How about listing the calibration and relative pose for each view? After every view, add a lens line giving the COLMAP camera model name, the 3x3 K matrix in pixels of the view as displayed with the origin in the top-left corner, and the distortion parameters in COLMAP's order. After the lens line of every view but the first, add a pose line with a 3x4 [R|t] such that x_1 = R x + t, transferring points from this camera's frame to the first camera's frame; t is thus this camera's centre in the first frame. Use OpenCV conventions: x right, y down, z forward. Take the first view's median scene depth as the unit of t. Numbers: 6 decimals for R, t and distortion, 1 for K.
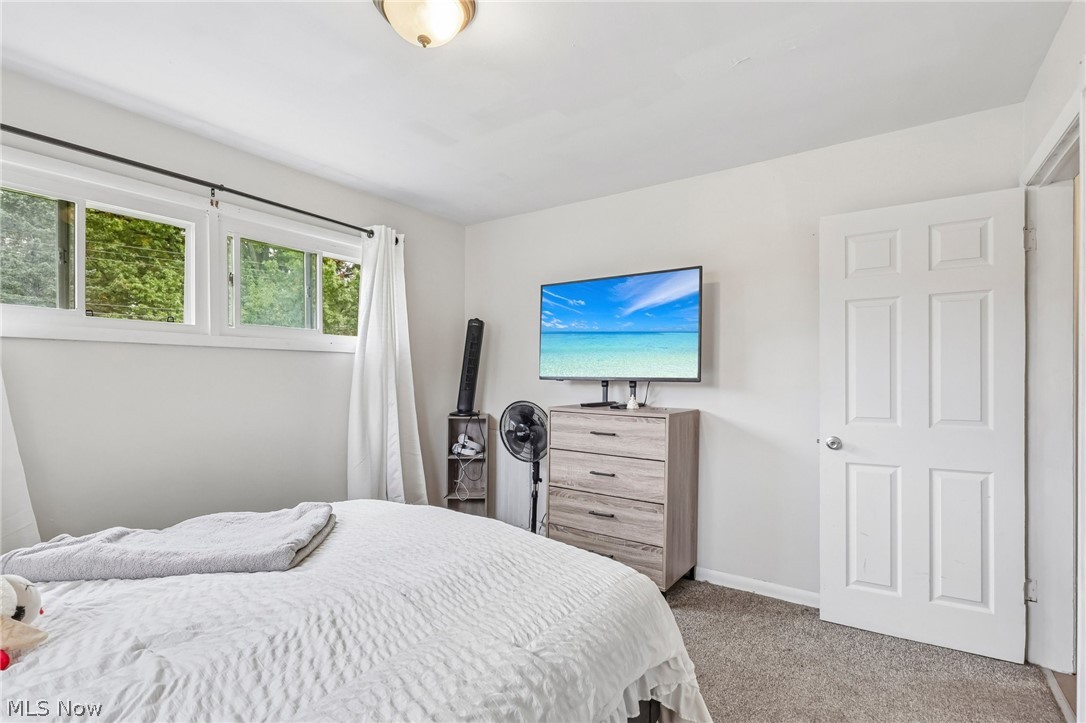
lens RADIAL K [[503.4, 0, 541.8], [0, 503.4, 371.2], [0, 0, 1]] dist [-0.014167, 0.001091]
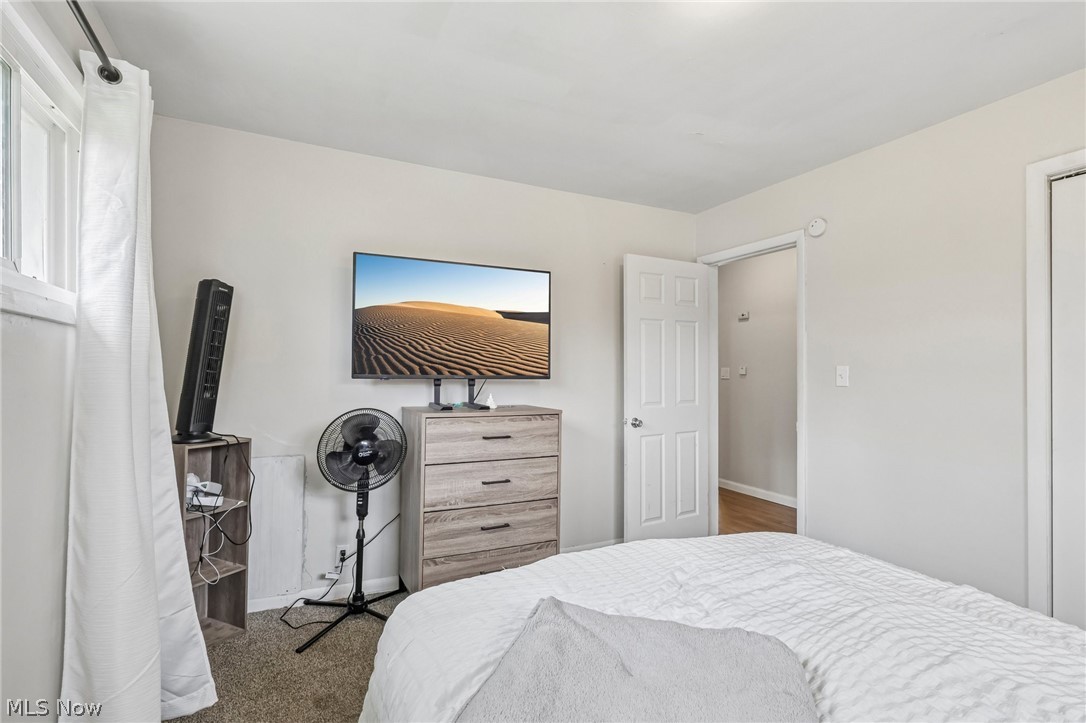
lens RADIAL K [[503.4, 0, 539.8], [0, 503.4, 360.0], [0, 0, 1]] dist [-0.014167, 0.001091]
pose [[0.486168, 0.016549, 0.873709, -0.630930], [-0.008816, 0.999863, -0.014033, -0.003698], [-0.873821, -0.000881, 0.486247, 0.485277]]
